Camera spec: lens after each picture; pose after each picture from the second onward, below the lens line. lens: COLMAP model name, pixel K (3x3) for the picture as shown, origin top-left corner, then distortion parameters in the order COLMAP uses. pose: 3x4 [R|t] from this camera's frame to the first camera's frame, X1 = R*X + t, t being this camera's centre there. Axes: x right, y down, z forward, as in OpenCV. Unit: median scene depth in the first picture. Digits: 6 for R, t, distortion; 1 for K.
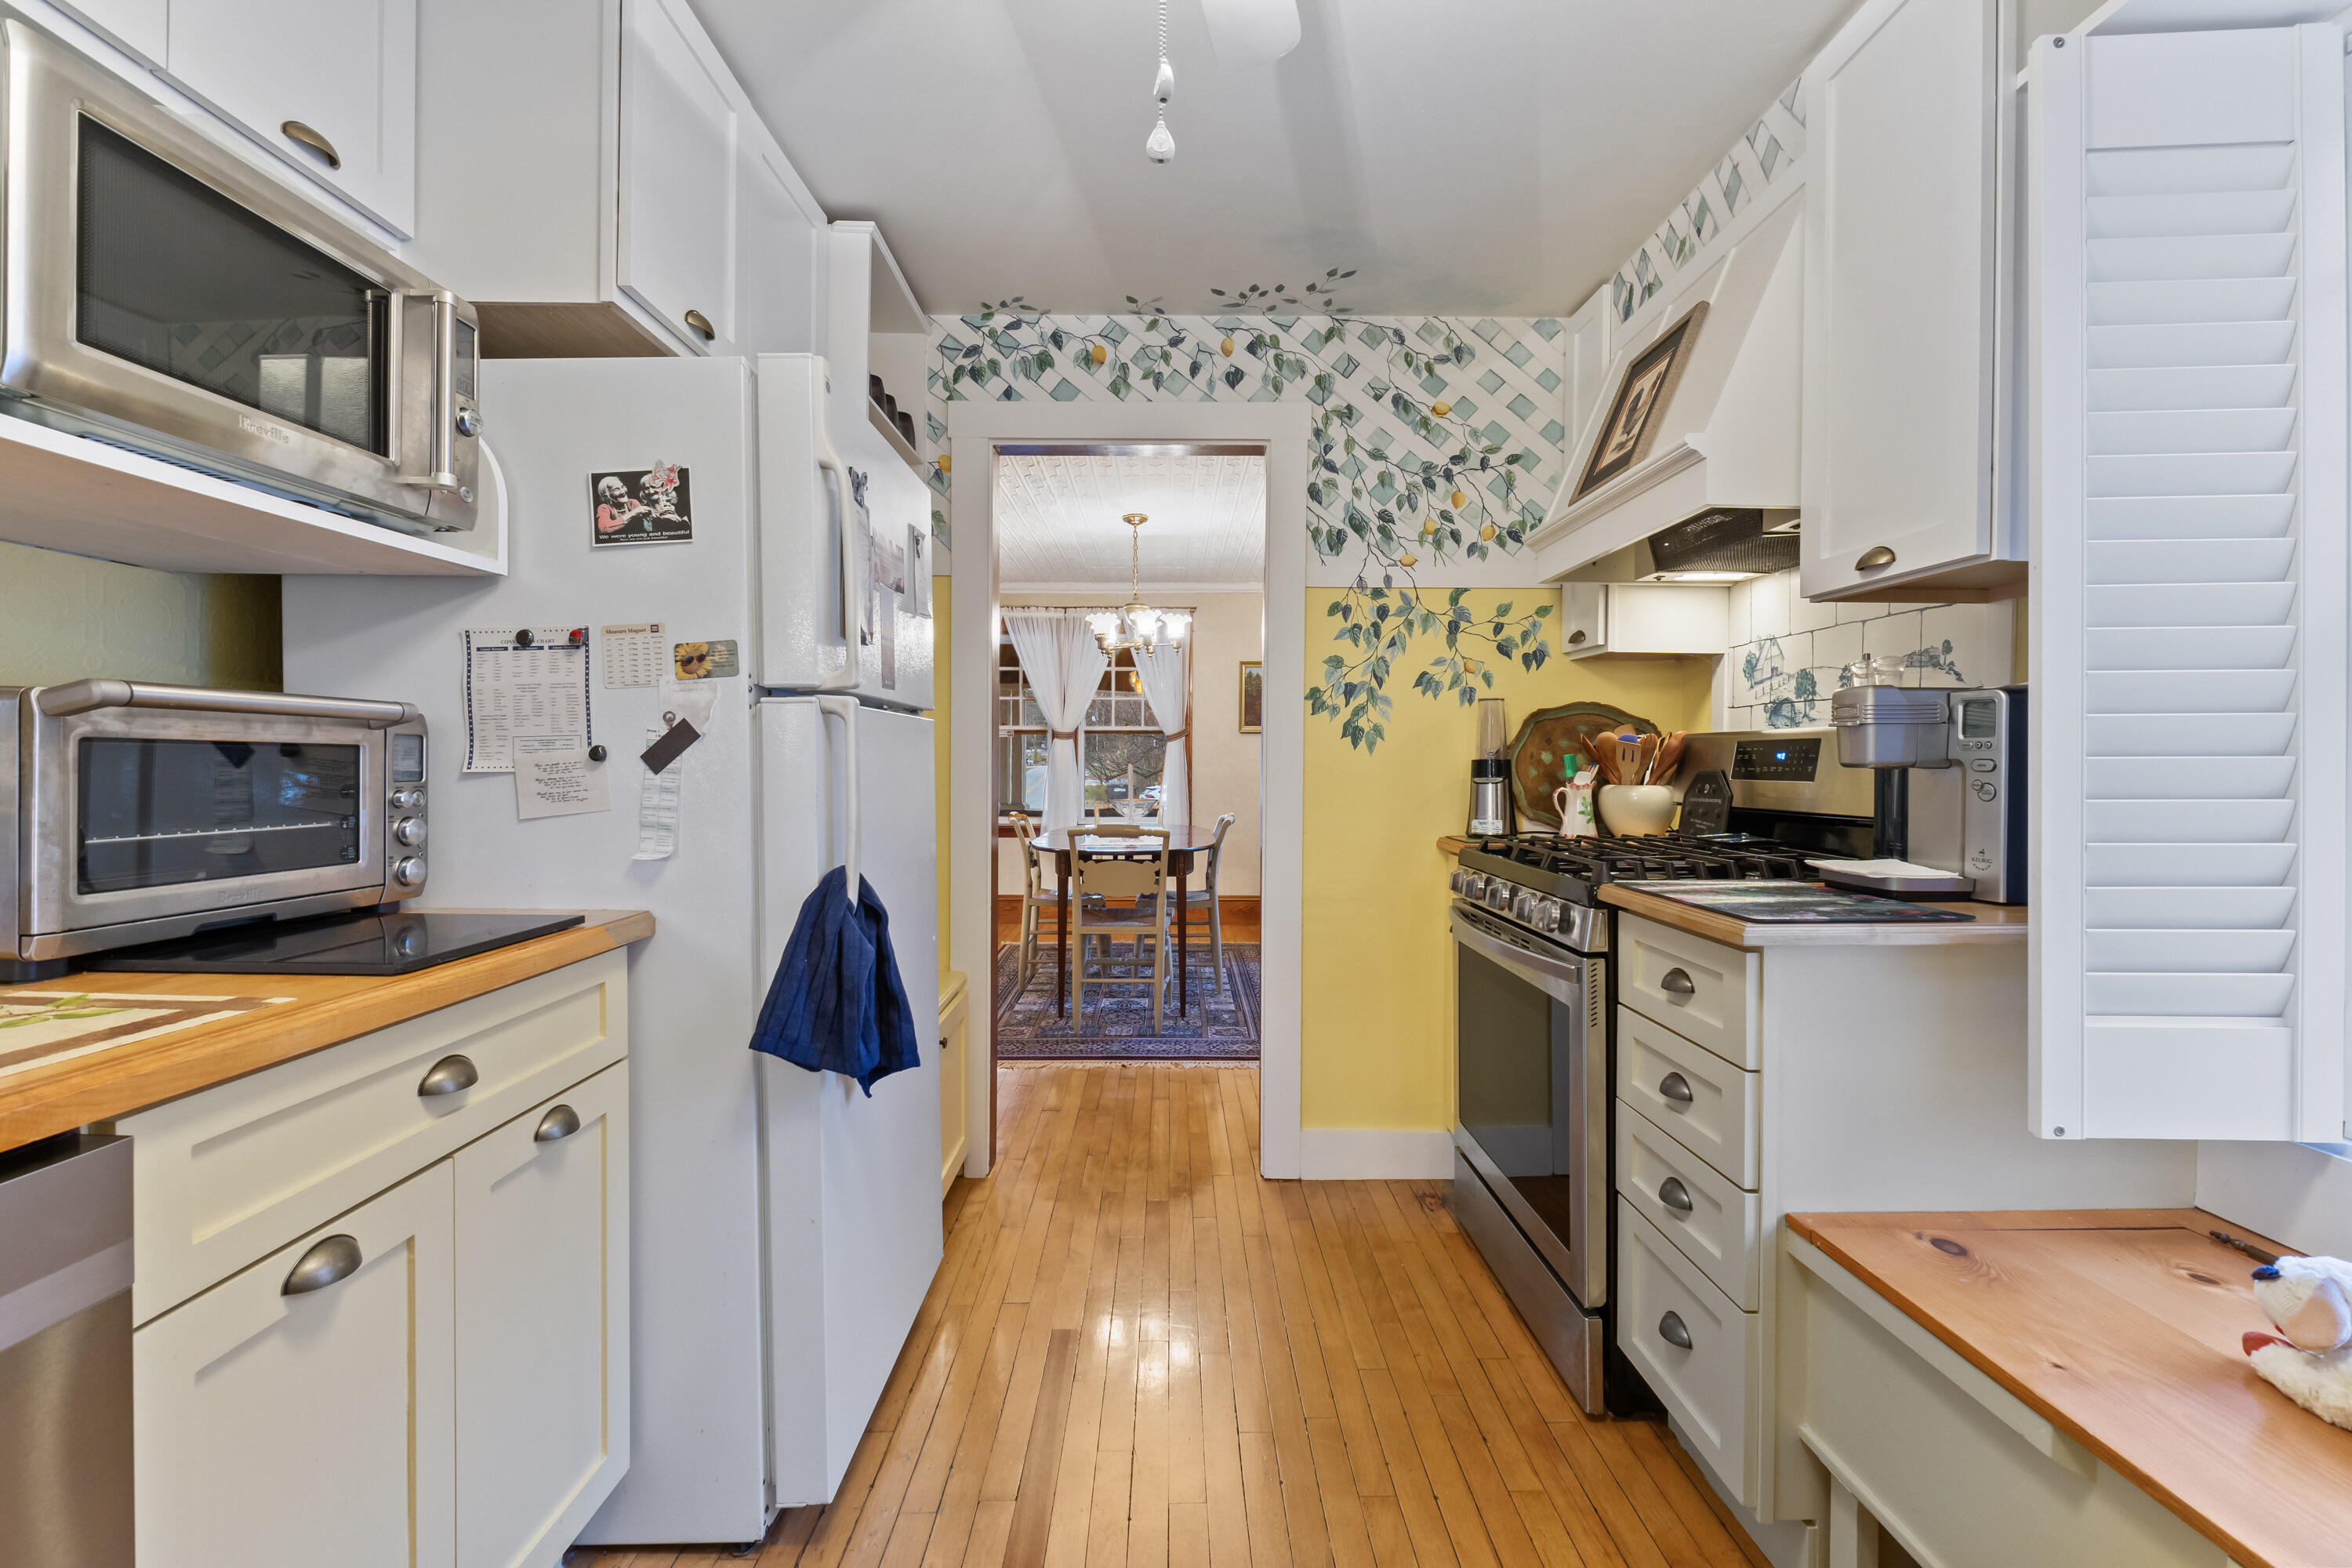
lens RADIAL K [[996.1, 0, 1178.1], [0, 996.1, 767.1], [0, 0, 1]] dist [-0.008166, 0.000424]
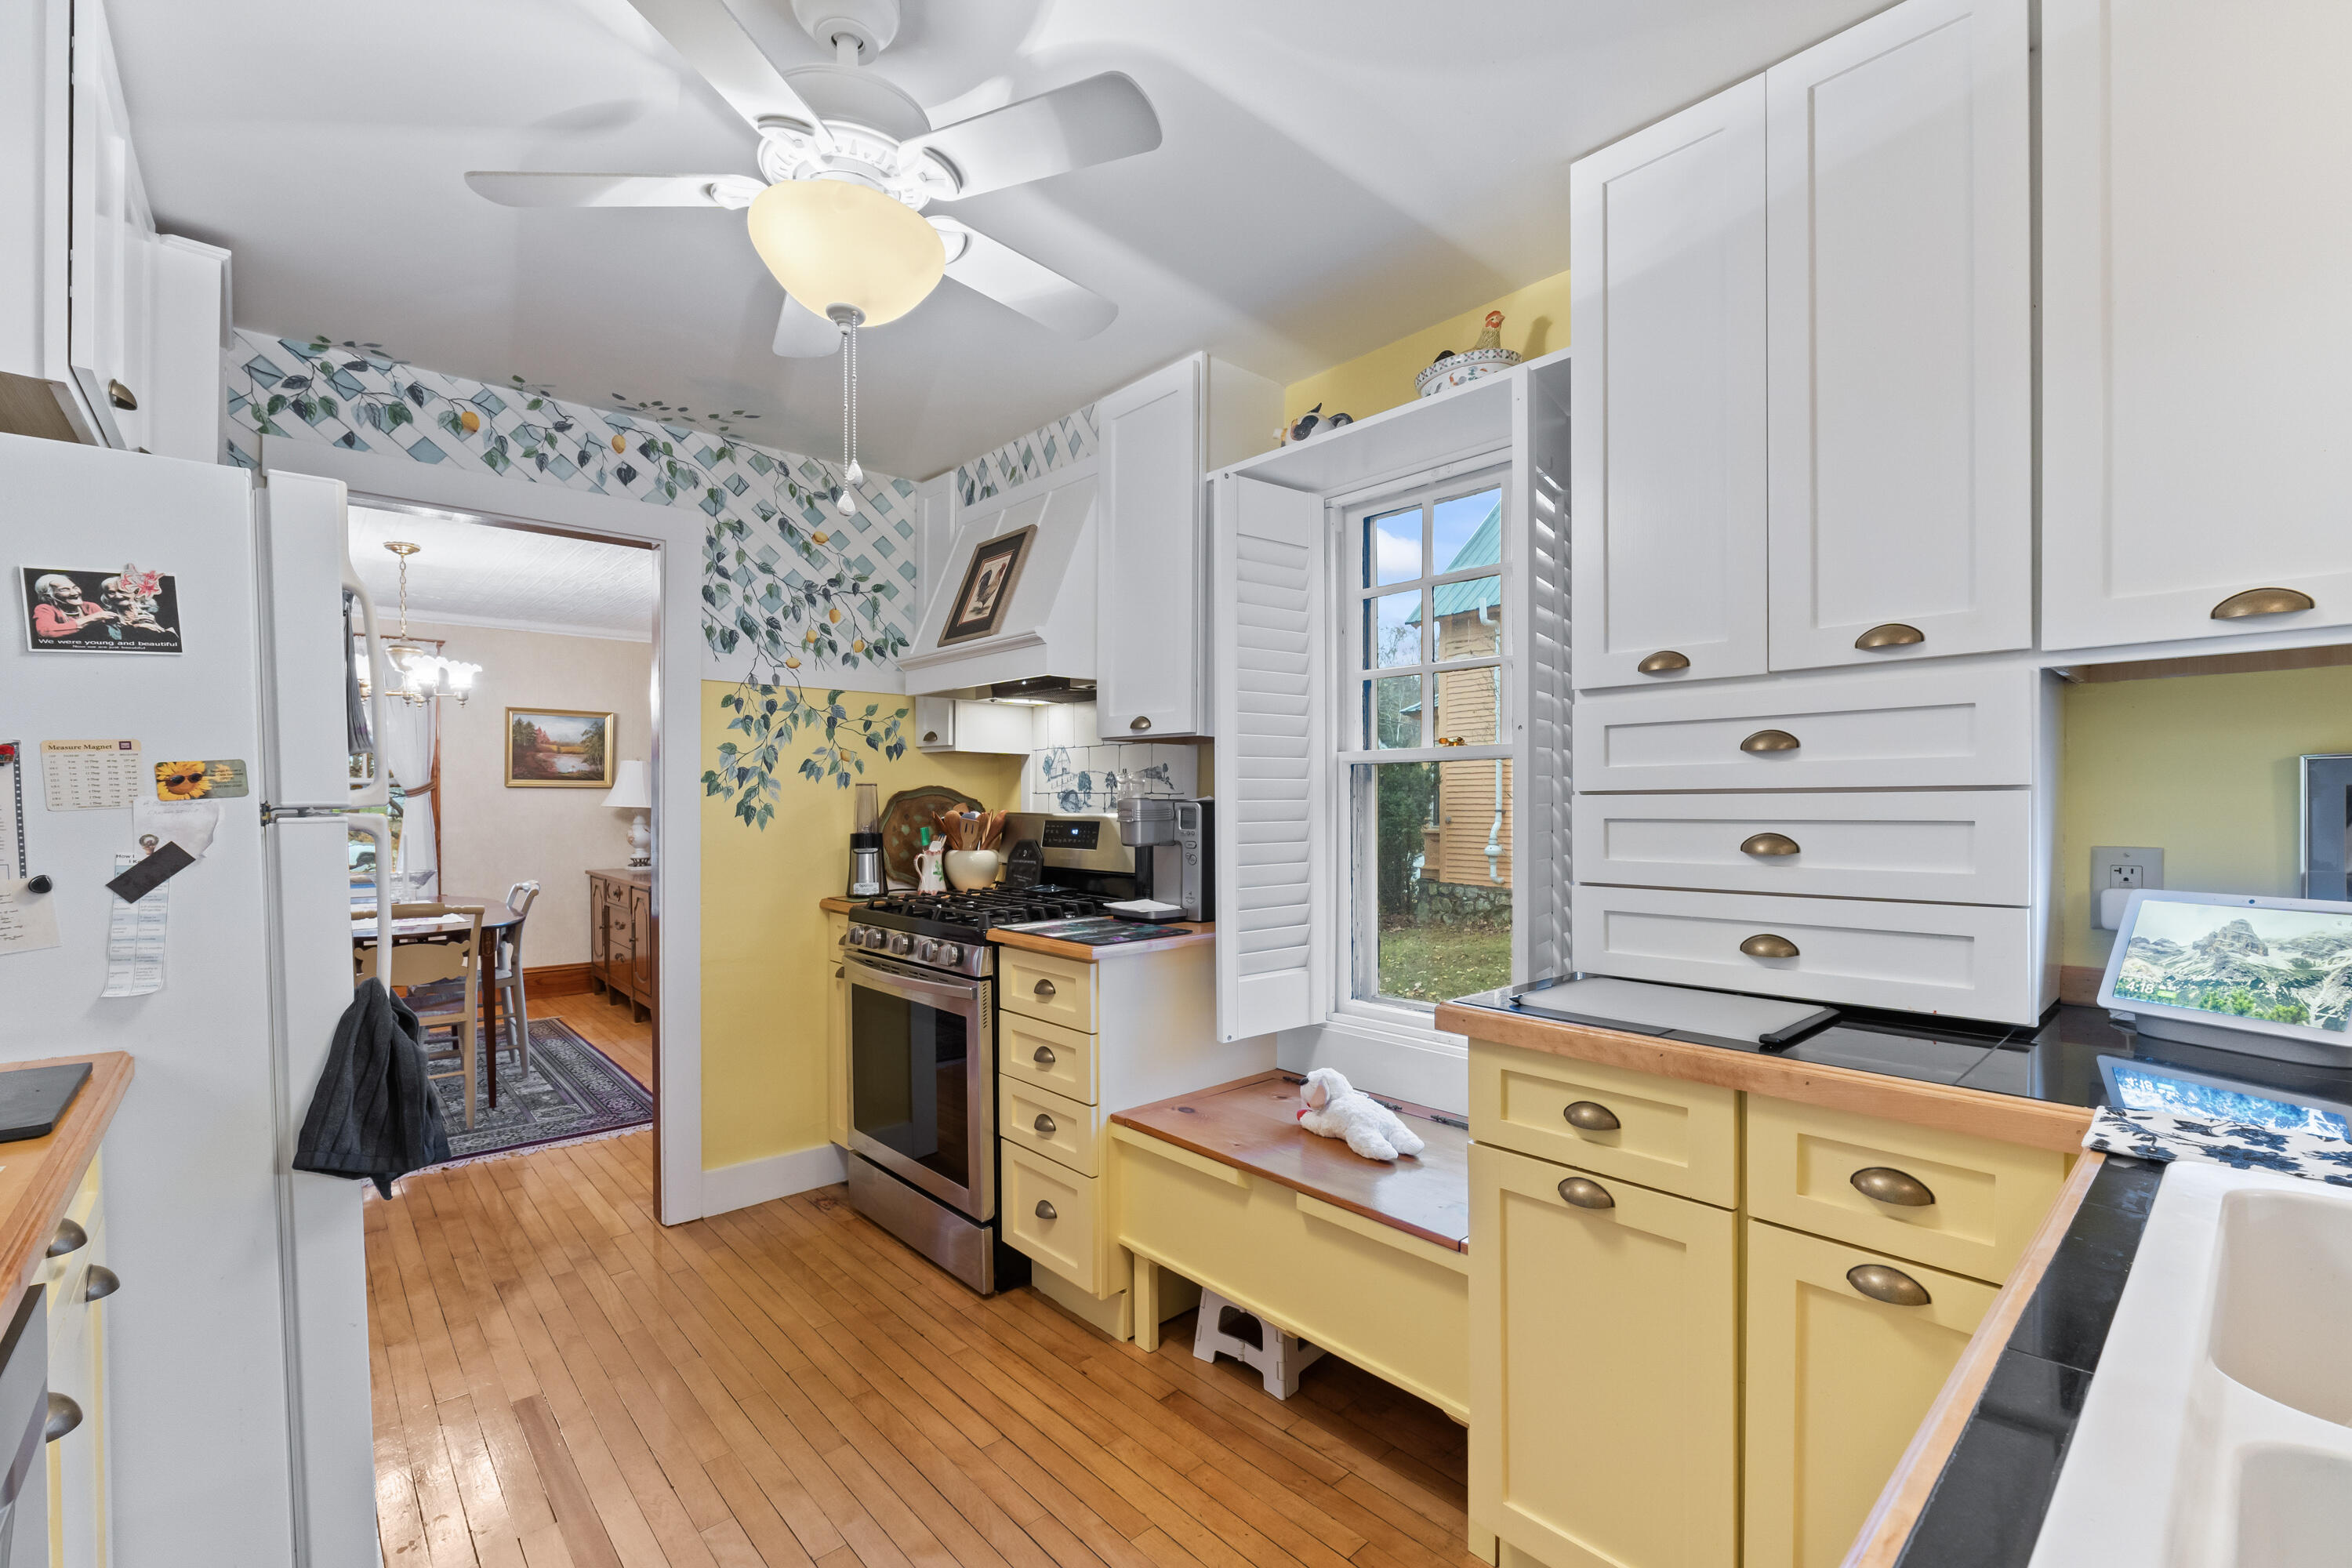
lens RADIAL K [[1000.9, 0, 1178.4], [0, 1000.9, 808.6], [0, 0, 1]] dist [-0.000077, 0.000225]
pose [[0.747919, -0.008254, 0.663739, -0.224529], [0.006423, 0.999966, 0.005197, -0.043074], [-0.663759, 0.000376, 0.747946, -0.187462]]
